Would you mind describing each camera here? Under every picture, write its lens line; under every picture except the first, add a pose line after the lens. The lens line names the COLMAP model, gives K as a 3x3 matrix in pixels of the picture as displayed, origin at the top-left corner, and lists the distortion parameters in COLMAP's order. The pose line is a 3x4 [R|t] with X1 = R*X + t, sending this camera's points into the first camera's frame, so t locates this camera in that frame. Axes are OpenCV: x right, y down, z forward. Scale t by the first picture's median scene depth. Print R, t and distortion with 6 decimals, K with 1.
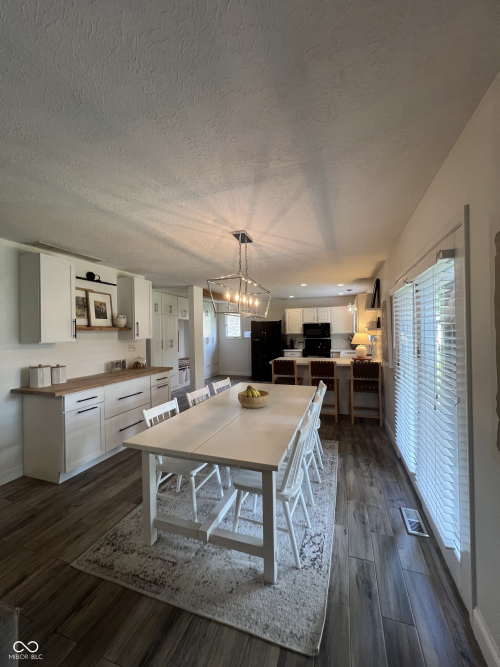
lens RADIAL K [[271.2, 0, 247.9], [0, 271.2, 331.2], [0, 0, 1]] dist [0.005903, -0.002161]
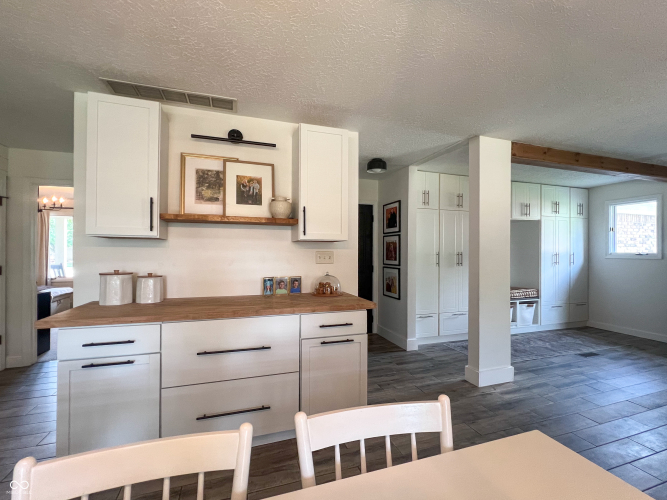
lens RADIAL K [[271.2, 0, 335.4], [0, 271.2, 253.3], [0, 0, 1]] dist [0.005903, -0.002161]
pose [[0.590883, 0.020627, -0.806493, 0.057423], [-0.014190, 0.999784, 0.015174, 0.048718], [0.806632, 0.002478, 0.591048, 0.783526]]
